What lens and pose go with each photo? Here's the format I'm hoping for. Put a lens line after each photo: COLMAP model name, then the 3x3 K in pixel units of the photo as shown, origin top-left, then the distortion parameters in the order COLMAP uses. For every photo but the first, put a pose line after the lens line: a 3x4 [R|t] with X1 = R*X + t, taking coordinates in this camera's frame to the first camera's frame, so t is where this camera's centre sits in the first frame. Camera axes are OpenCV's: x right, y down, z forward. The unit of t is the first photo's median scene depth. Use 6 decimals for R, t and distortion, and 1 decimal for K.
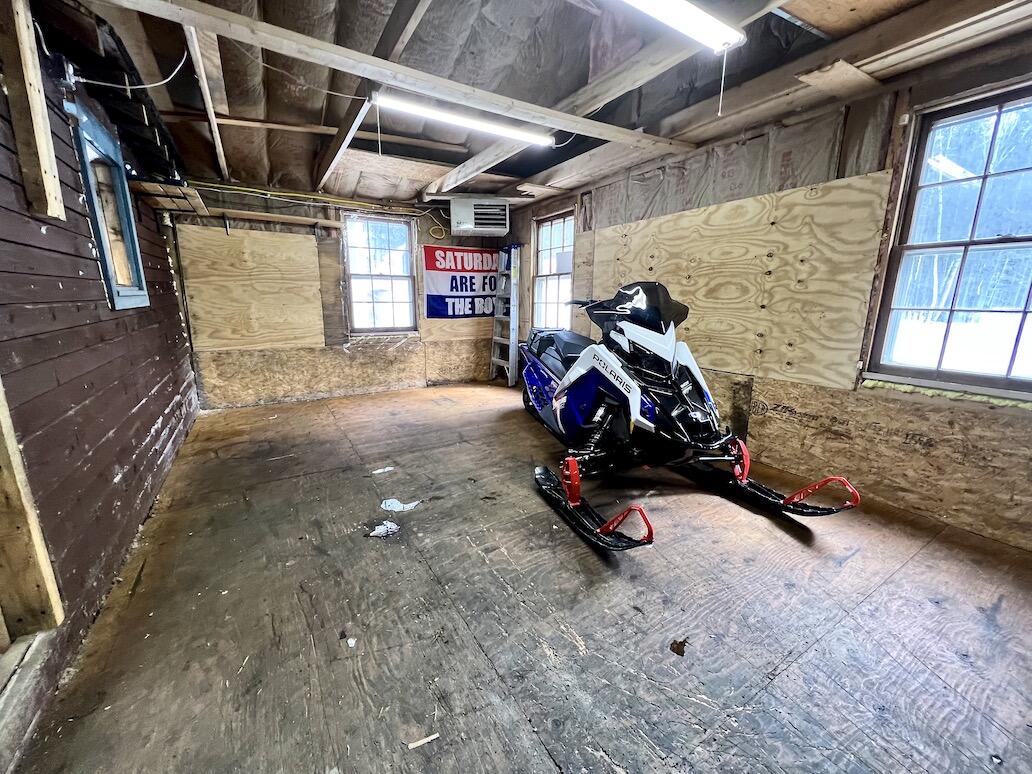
lens RADIAL K [[412.6, 0, 516.0], [0, 412.6, 387.0], [0, 0, 1]] dist [-0.001927, -0.000199]
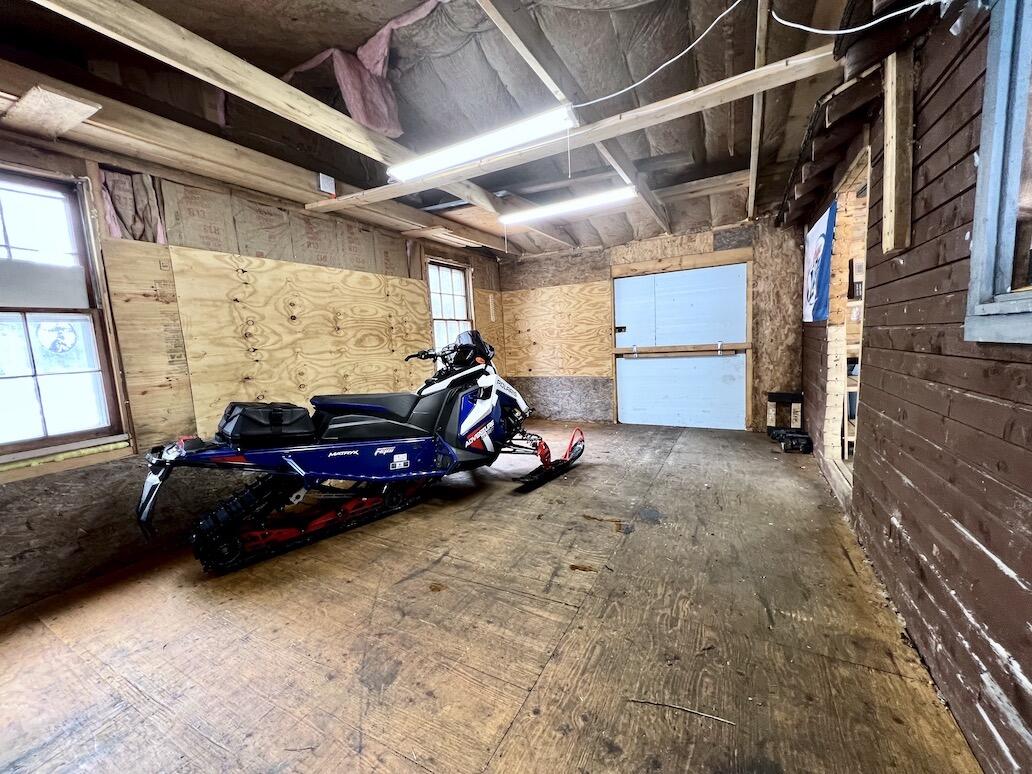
lens RADIAL K [[412.6, 0, 516.0], [0, 412.6, 387.0], [0, 0, 1]] dist [-0.001927, -0.000199]
pose [[-0.497265, -0.078249, 0.864063, -0.893104], [0.231362, 0.947900, 0.218990, -0.298709], [-0.836181, 0.308807, -0.453254, 1.366592]]
